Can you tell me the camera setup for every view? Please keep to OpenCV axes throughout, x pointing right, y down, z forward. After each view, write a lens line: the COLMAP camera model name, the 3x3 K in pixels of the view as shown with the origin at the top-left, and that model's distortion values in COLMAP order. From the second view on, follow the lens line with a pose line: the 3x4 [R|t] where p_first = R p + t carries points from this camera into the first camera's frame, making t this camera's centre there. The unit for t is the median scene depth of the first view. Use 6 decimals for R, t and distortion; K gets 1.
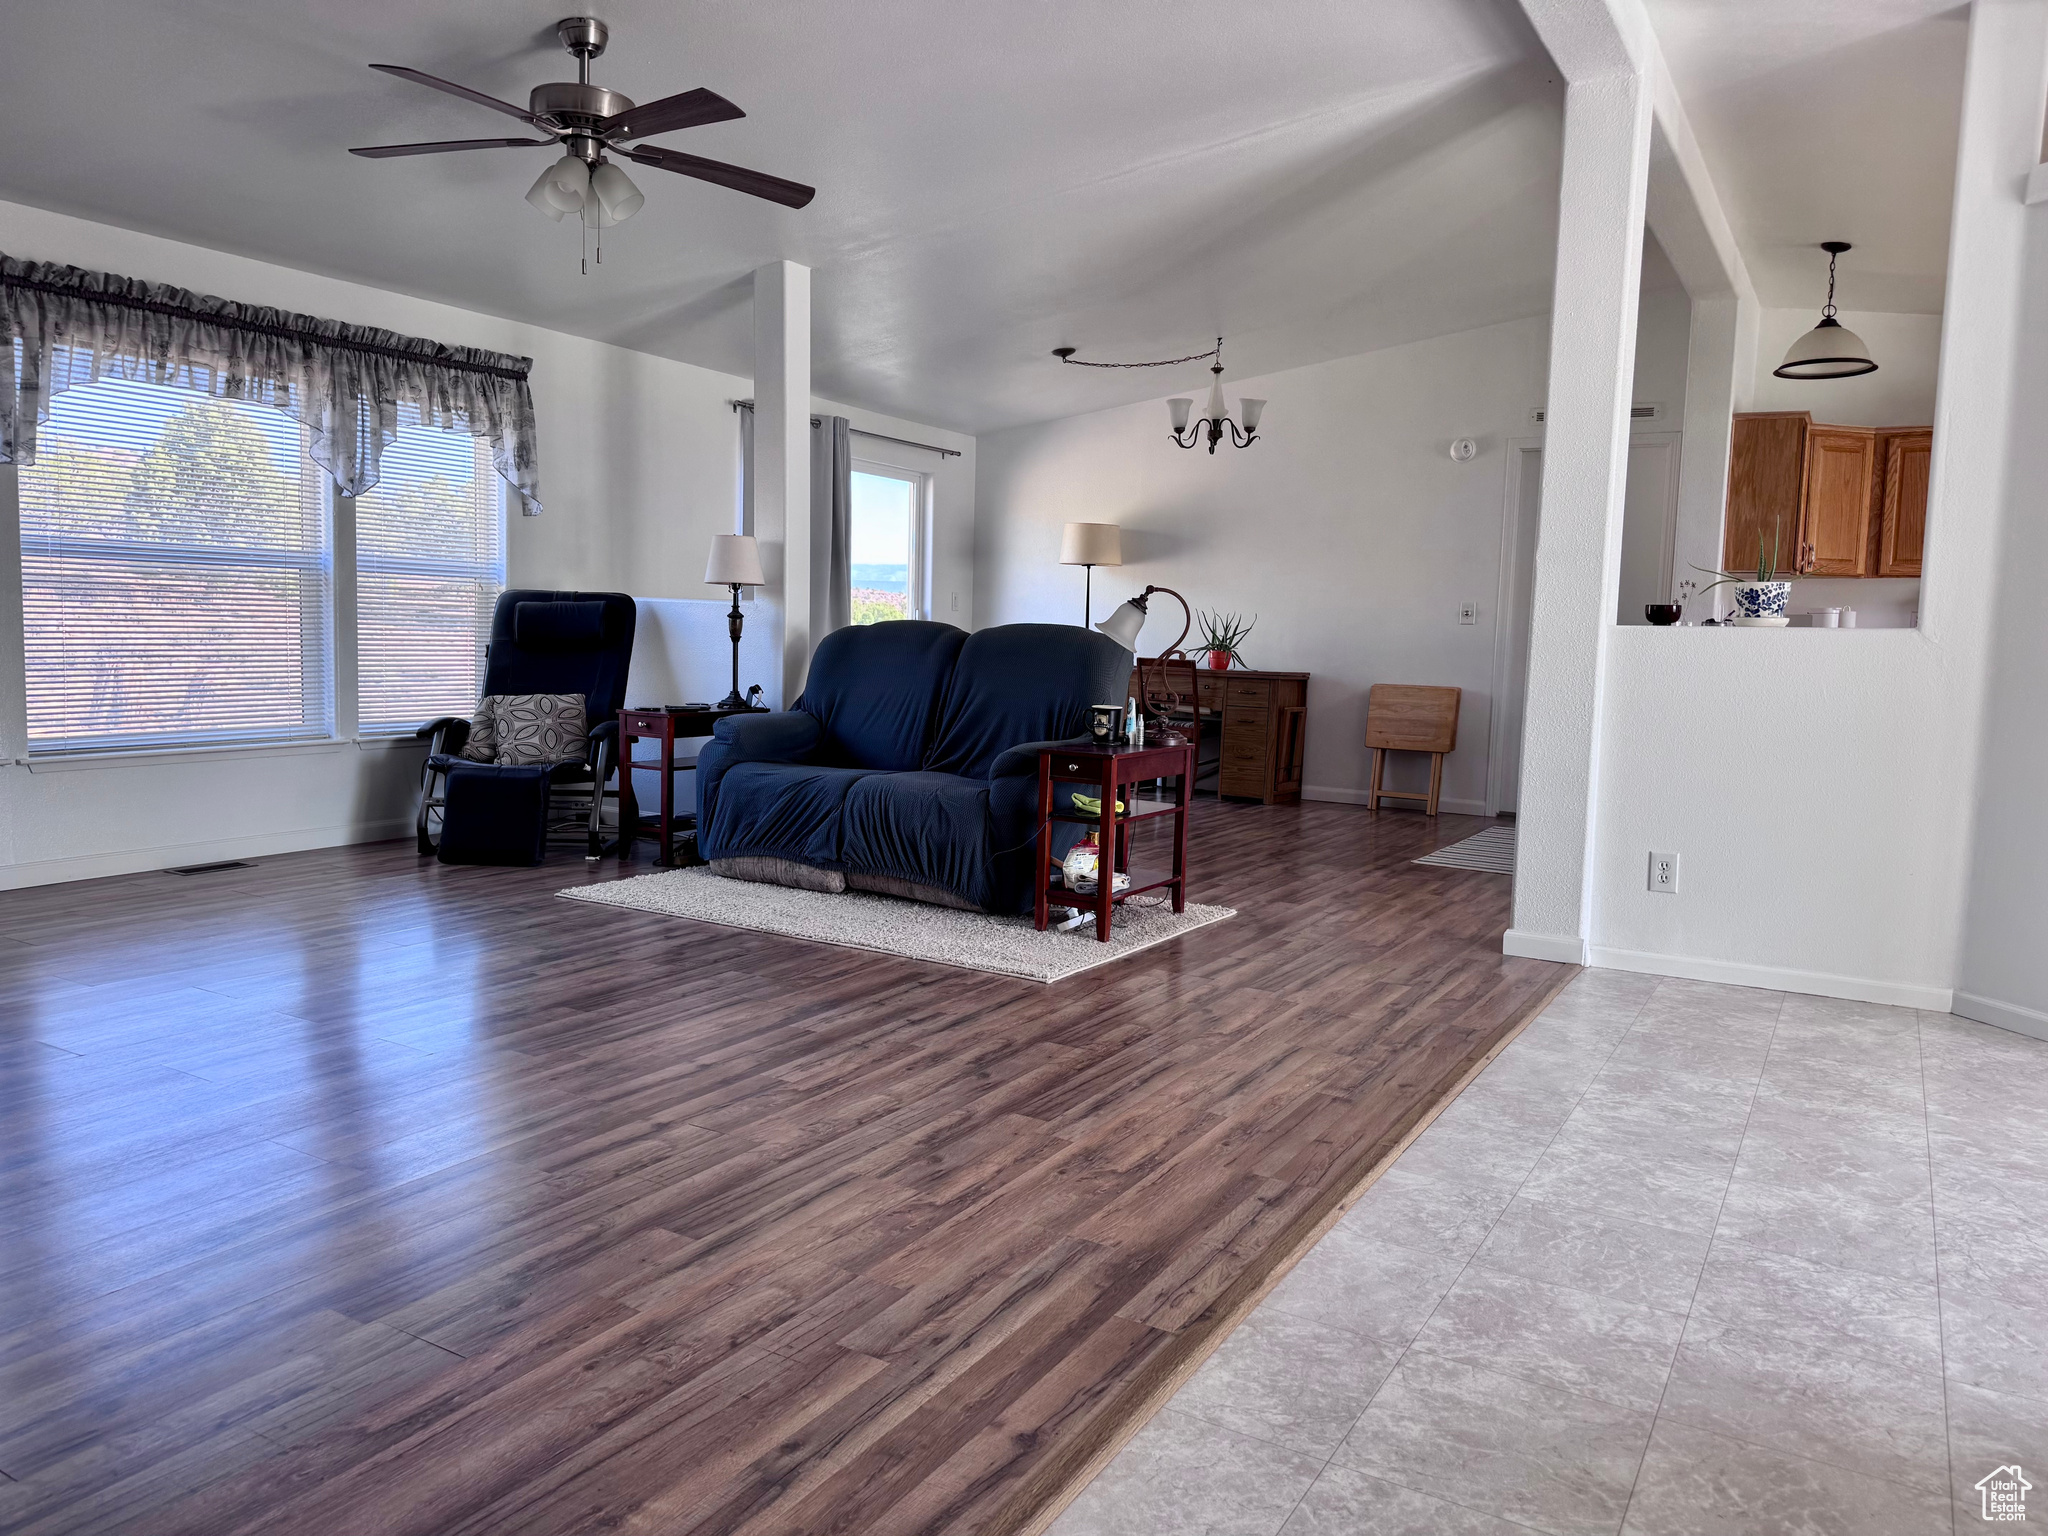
lens RADIAL K [[1439.7, 0, 1030.1], [0, 1439.7, 765.6], [0, 0, 1]] dist [0.039749, -0.049485]
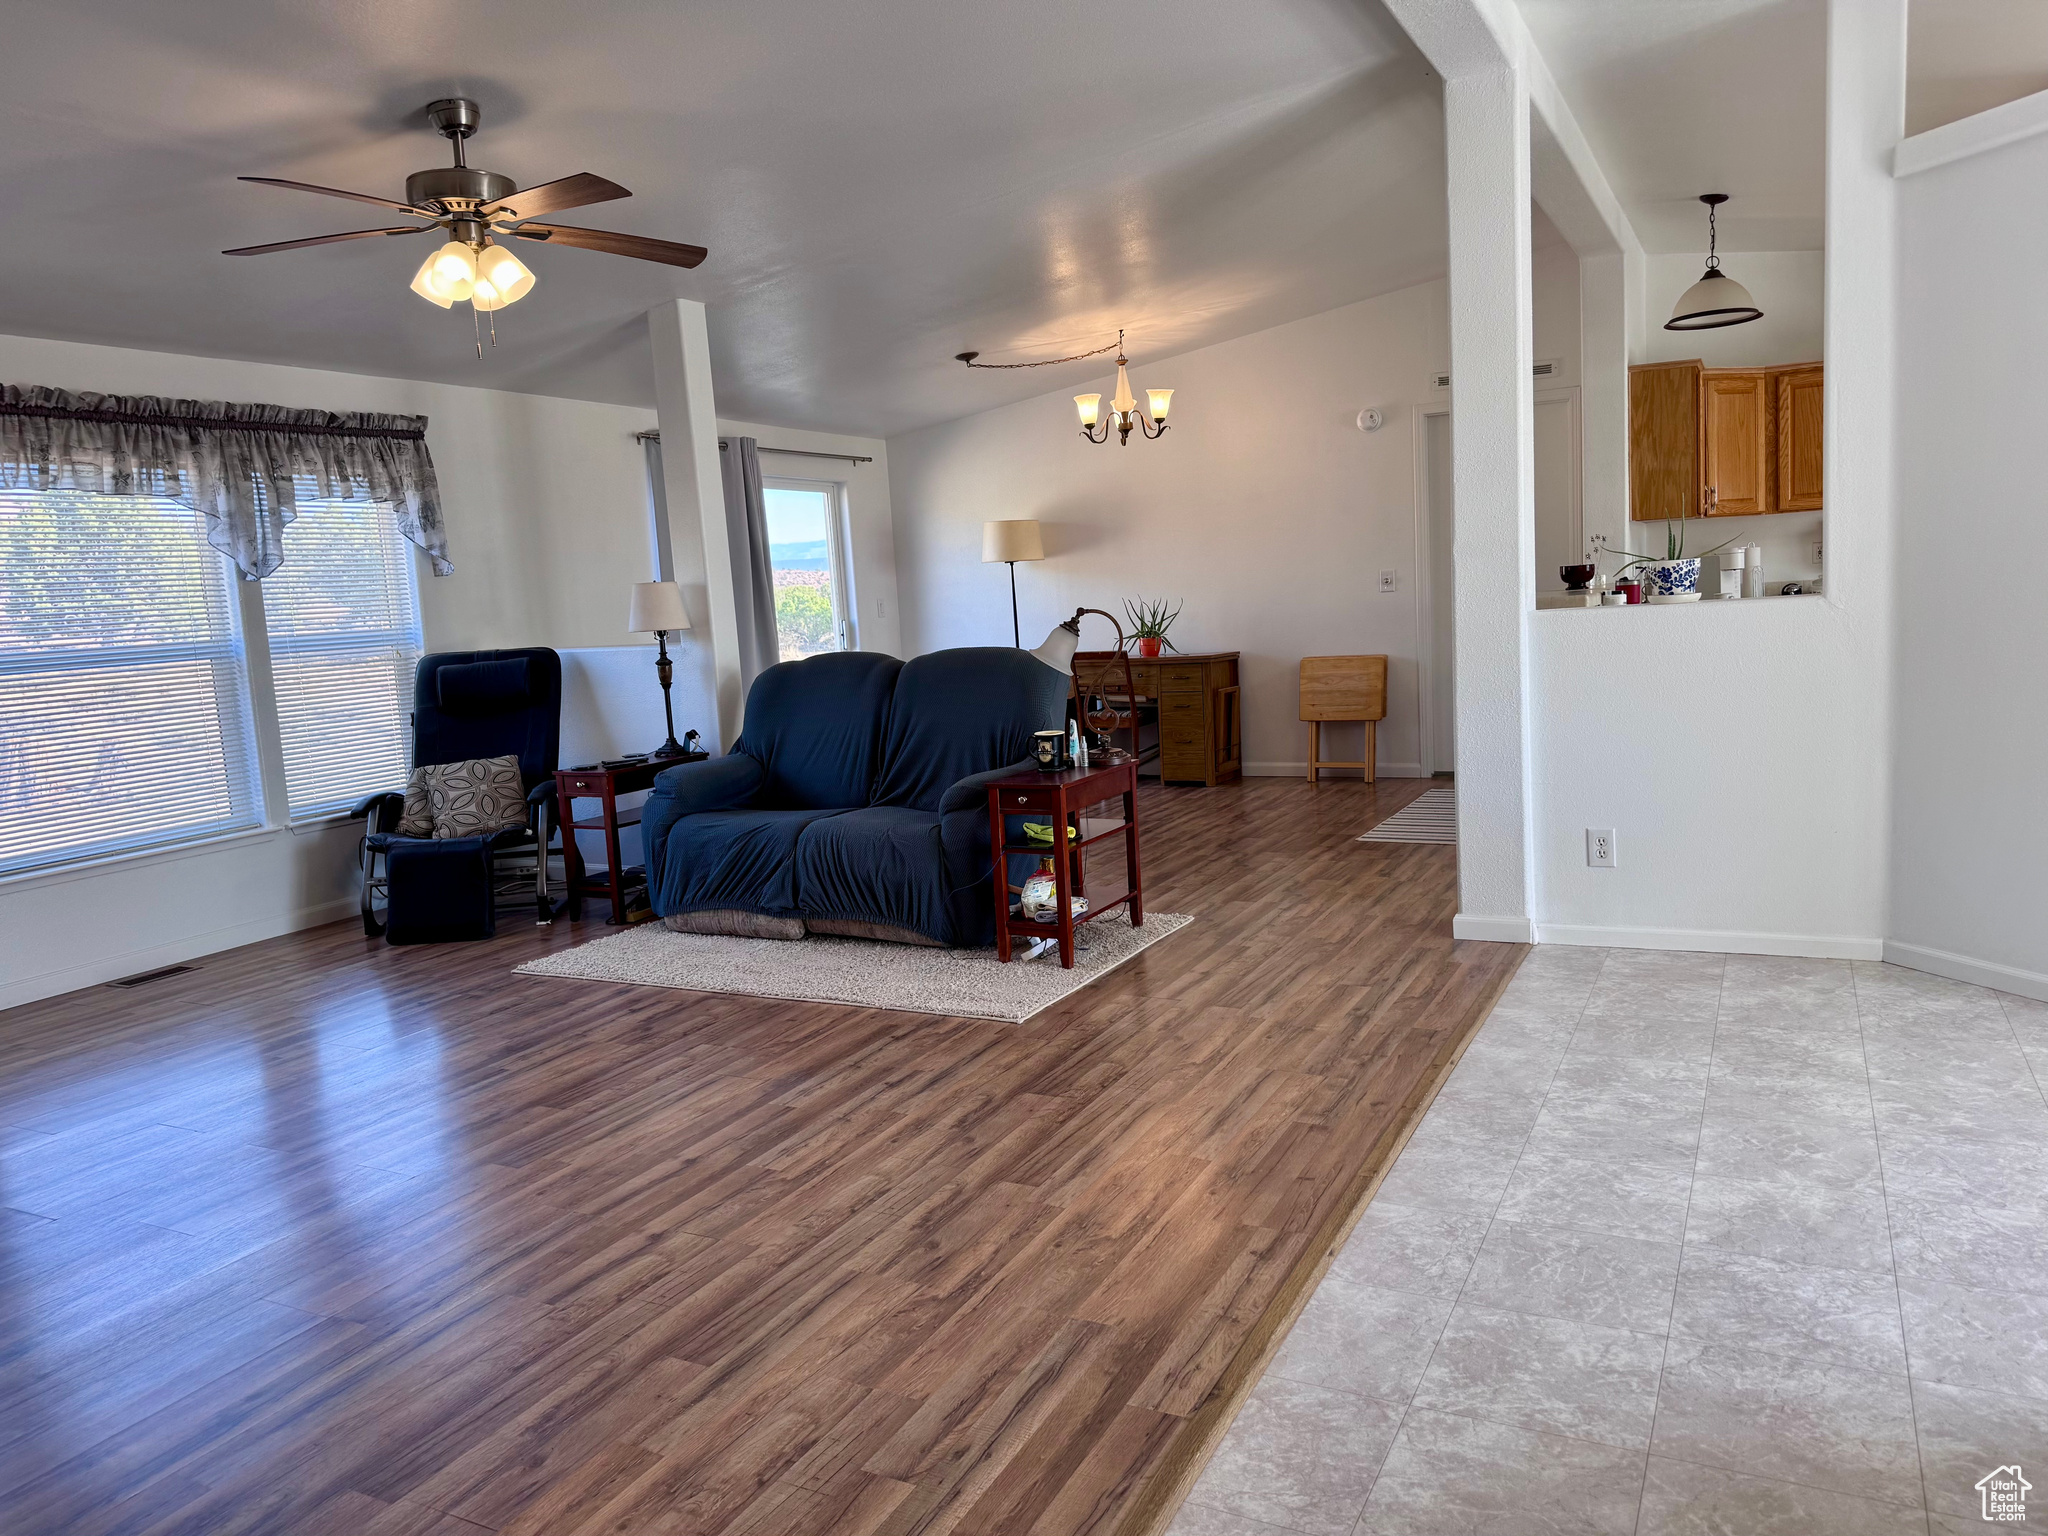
lens RADIAL K [[1443.8, 0, 1038.1], [0, 1443.8, 770.1], [0, 0, 1]] dist [0.034525, -0.044475]
pose [[0.994305, -0.095129, 0.048043, -0.007104], [0.093664, 0.995093, 0.031882, -0.067732], [-0.050840, -0.027201, 0.998336, -0.009891]]
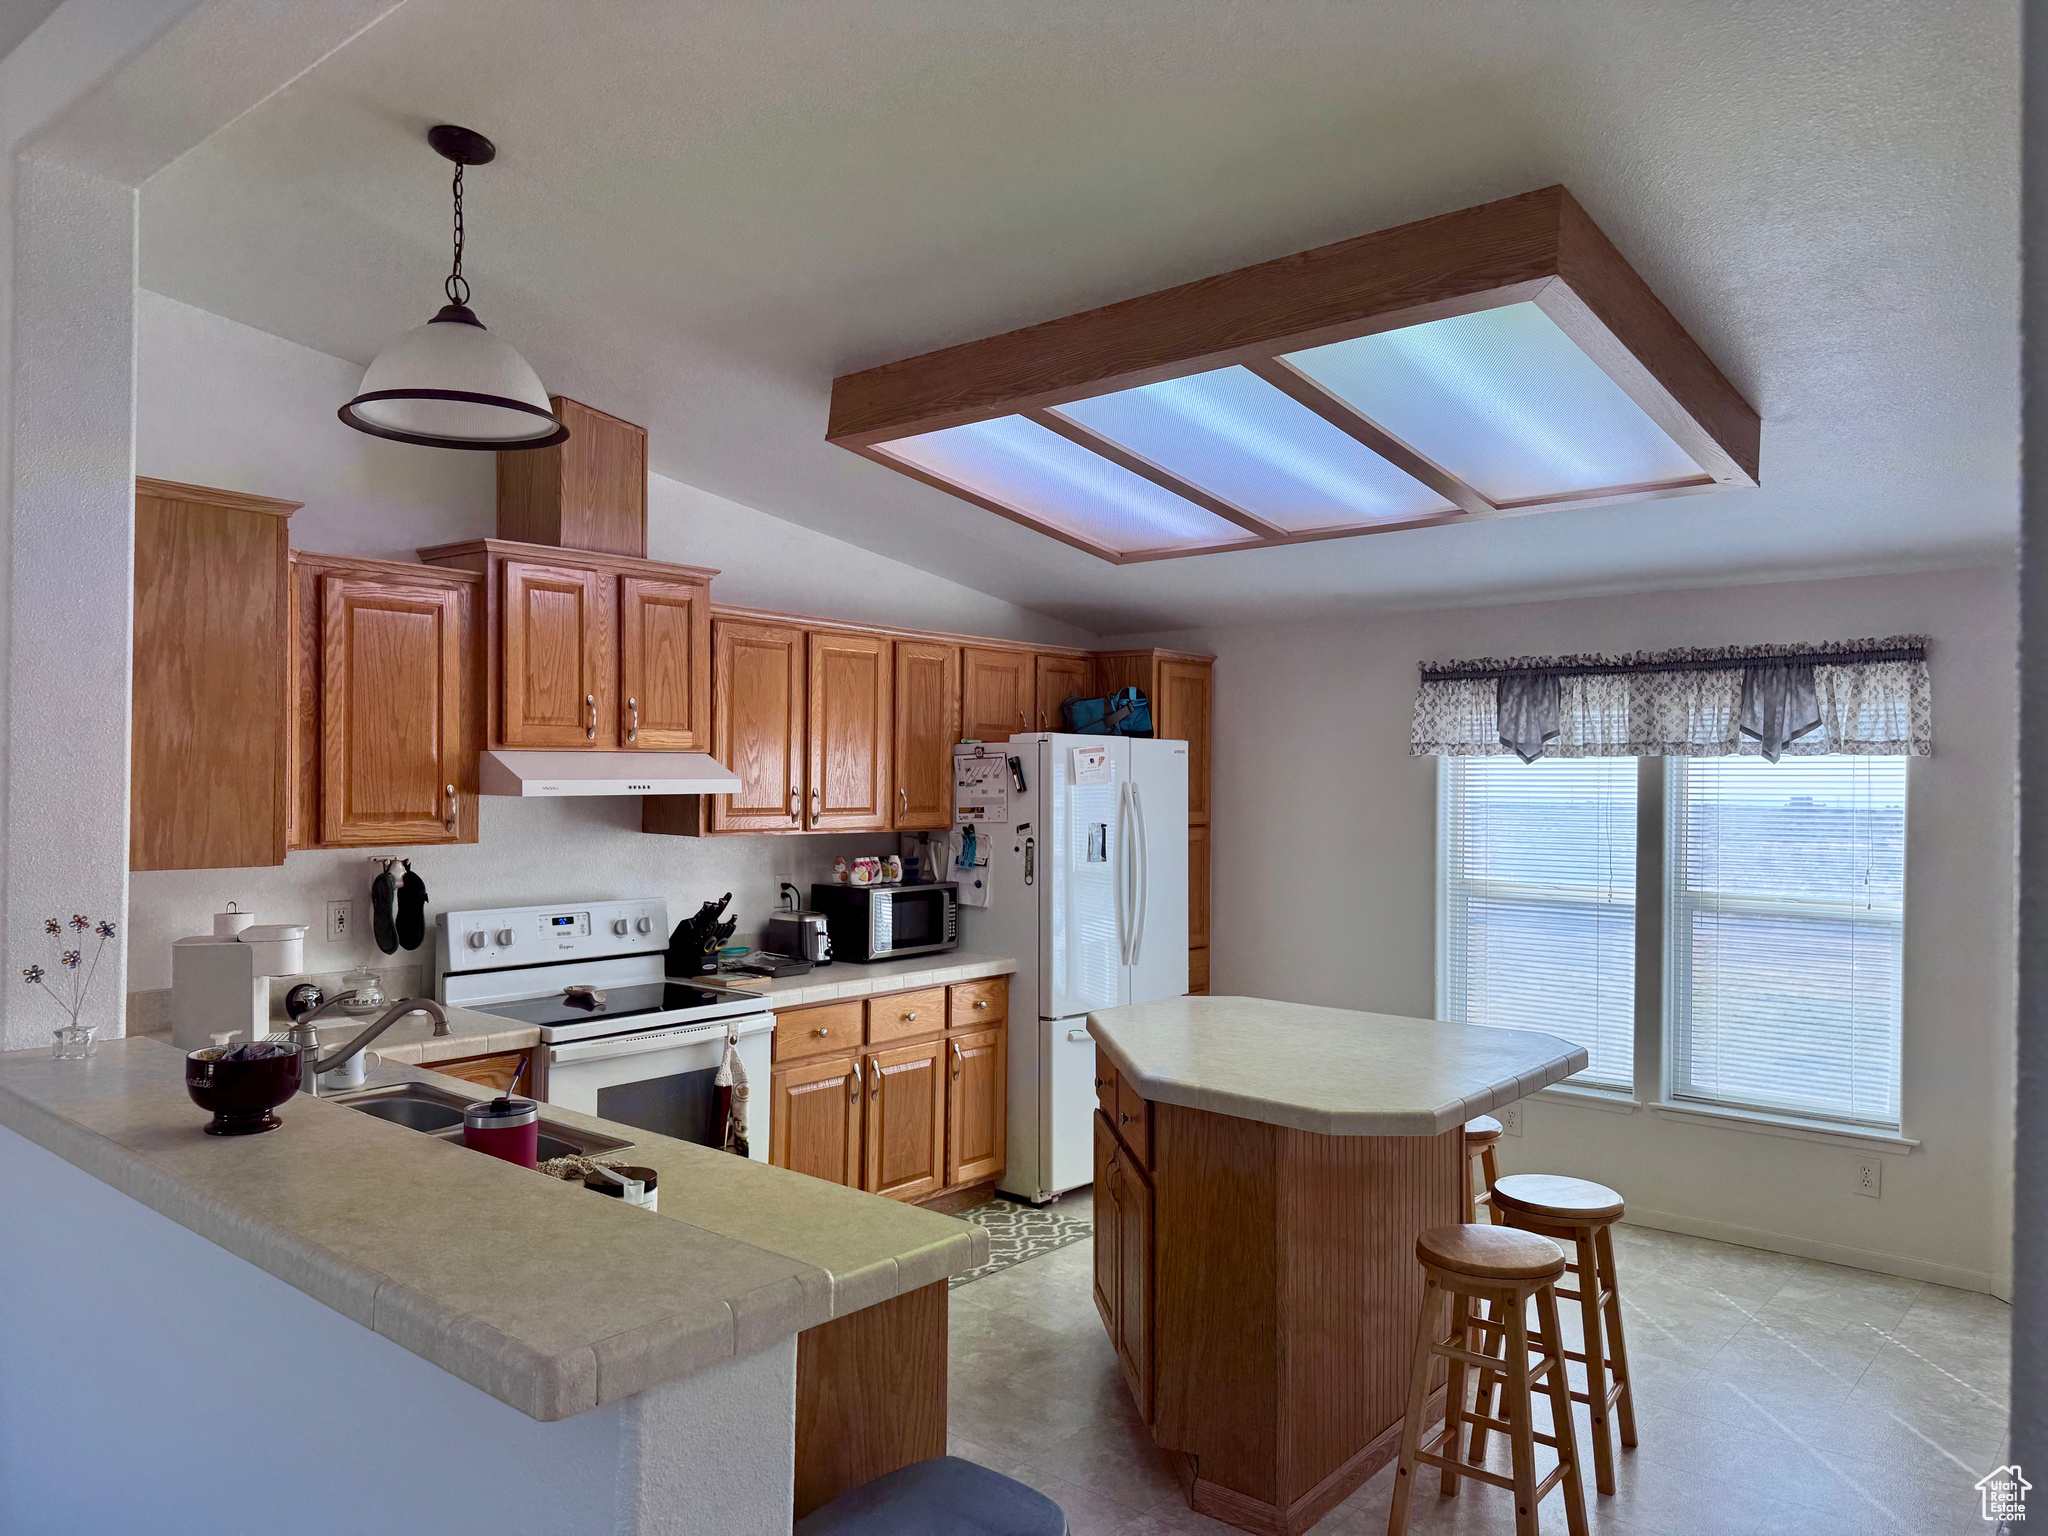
lens RADIAL K [[1421.8, 0, 1038.6], [0, 1421.8, 780.8], [0, 0, 1]] dist [0.134630, -0.193925]
pose [[0.181142, -0.028614, 0.983041, 0.299035], [0.089134, 0.995940, 0.012565, -0.305437], [-0.979409, 0.085346, 0.182958, 1.474655]]
